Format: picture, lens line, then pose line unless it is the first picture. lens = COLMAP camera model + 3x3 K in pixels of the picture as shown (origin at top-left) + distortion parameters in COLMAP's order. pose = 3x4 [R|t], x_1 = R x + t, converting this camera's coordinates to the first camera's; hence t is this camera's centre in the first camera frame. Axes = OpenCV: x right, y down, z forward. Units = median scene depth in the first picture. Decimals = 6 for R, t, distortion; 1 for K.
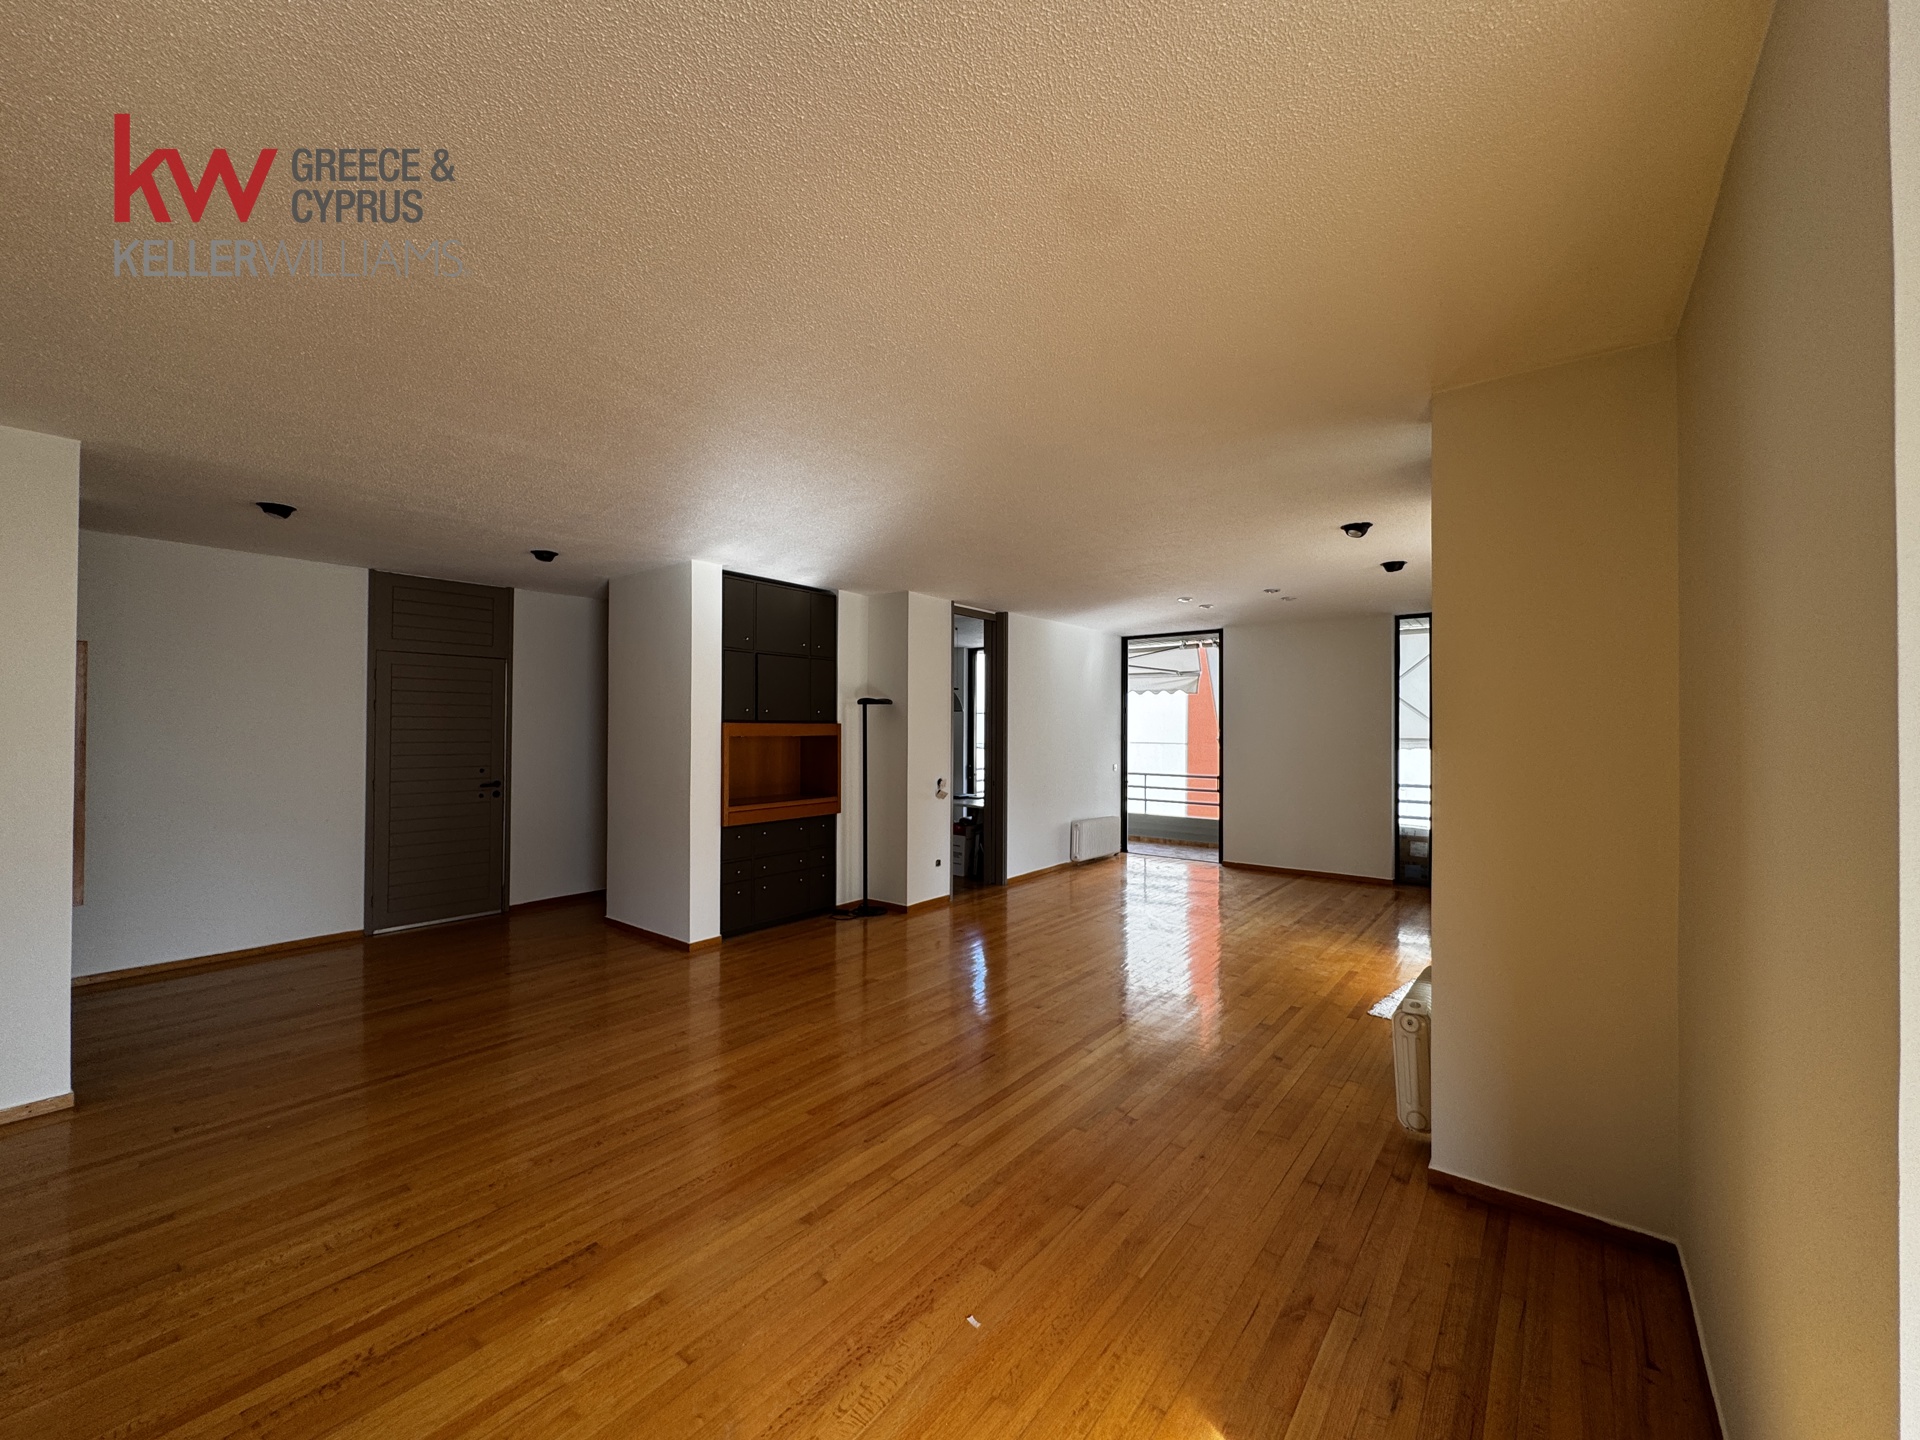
lens RADIAL K [[764.2, 0, 954.1], [0, 764.2, 718.5], [0, 0, 1]] dist [-0.003778, 0.000073]
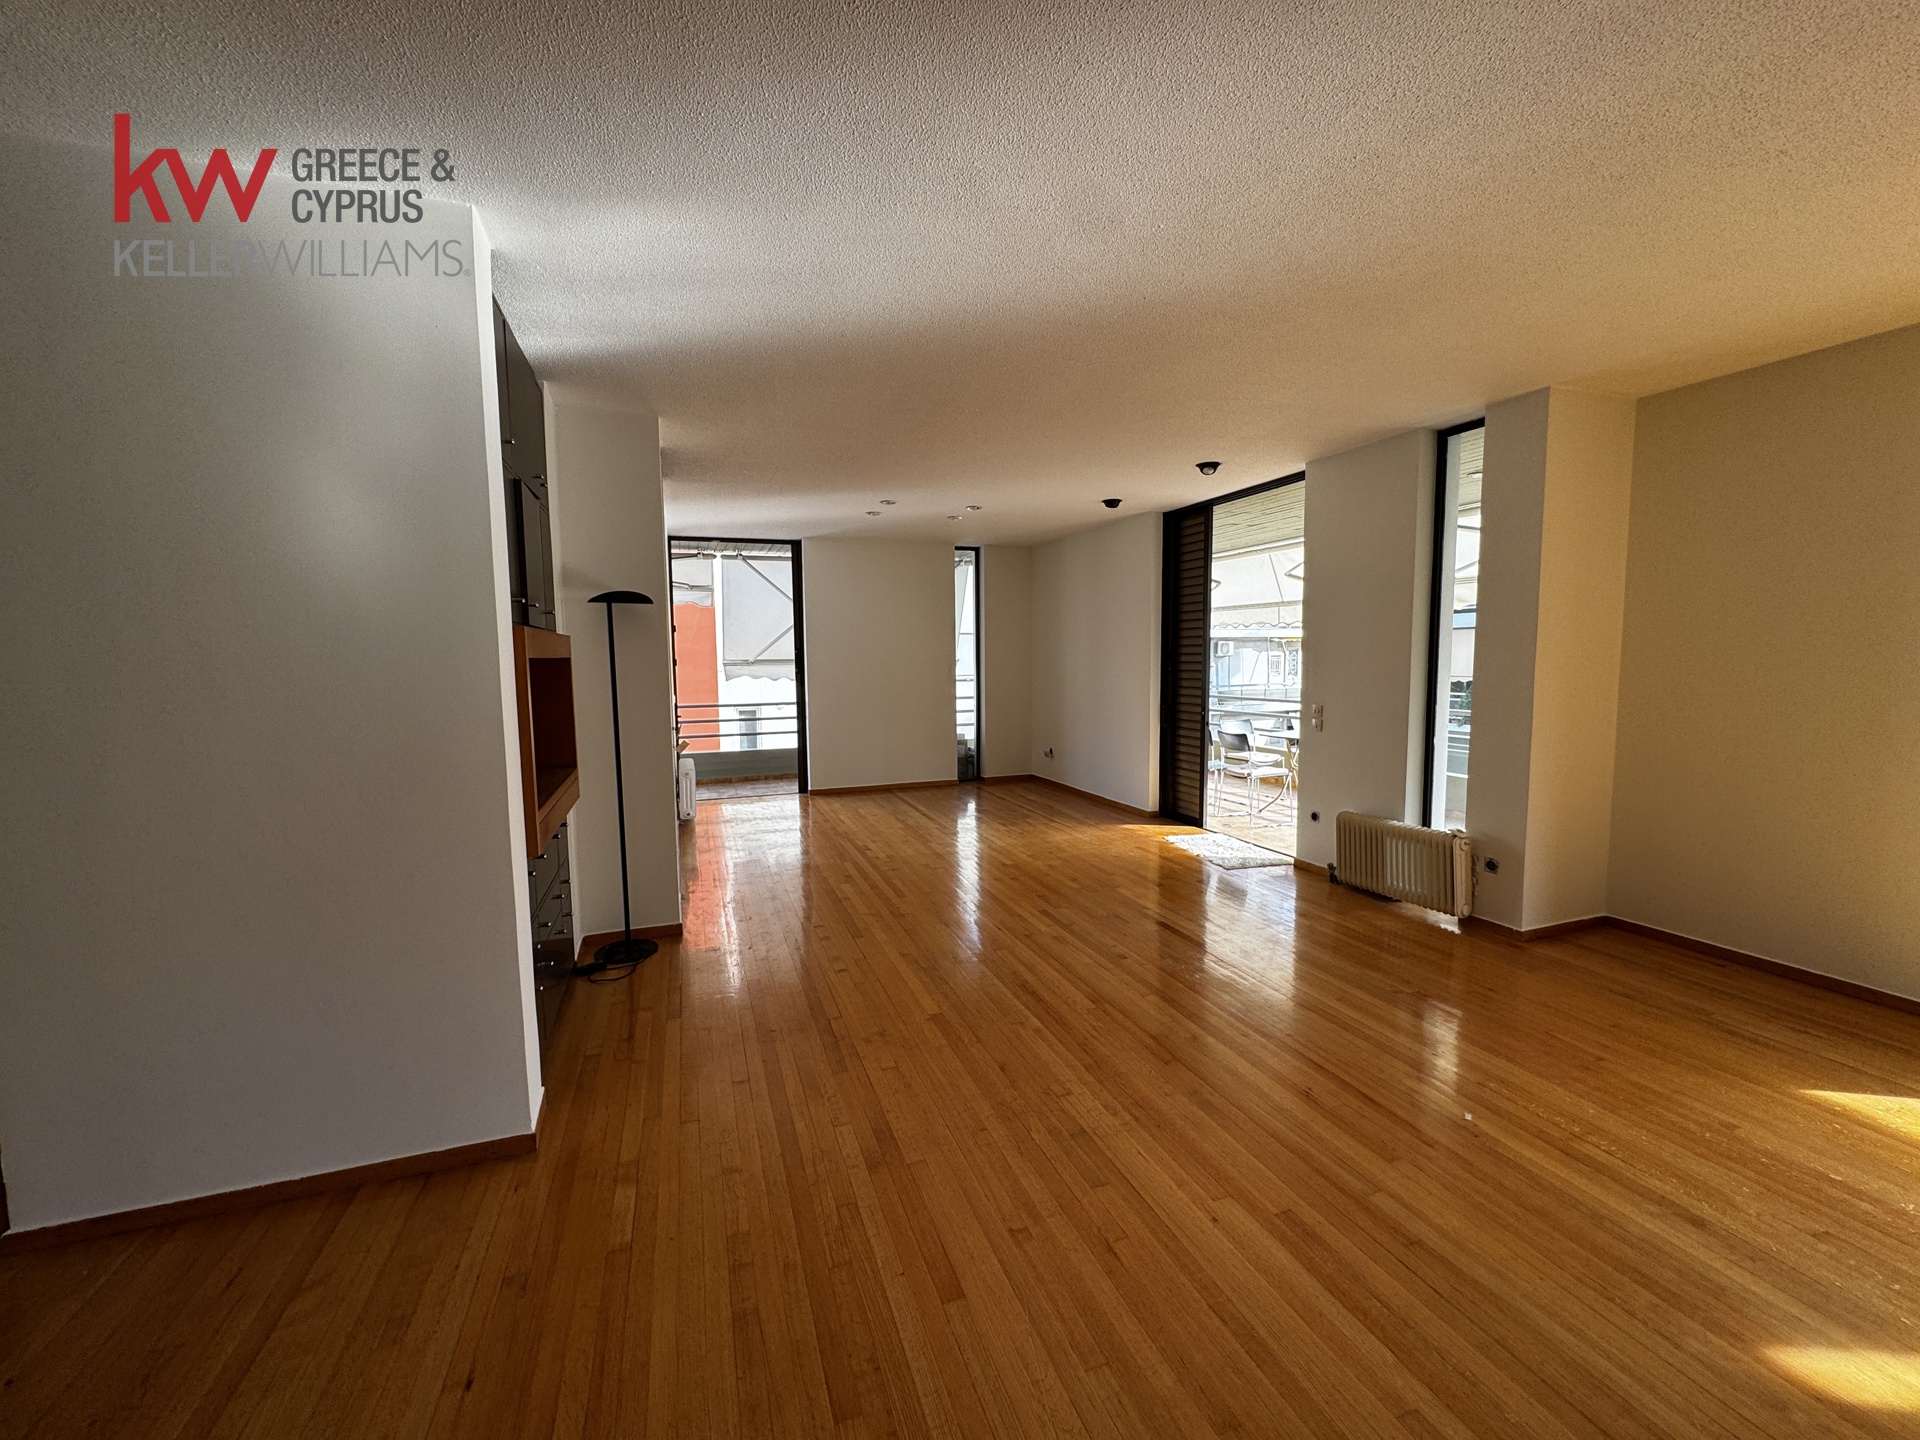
lens RADIAL K [[764.2, 0, 958.0], [0, 764.2, 725.2], [0, 0, 1]] dist [-0.003778, 0.000073]
pose [[0.522896, -0.086810, 0.847964, -0.398424], [0.002392, 0.994946, 0.100383, 0.013196], [-0.852393, -0.050461, 0.520461, 0.402188]]
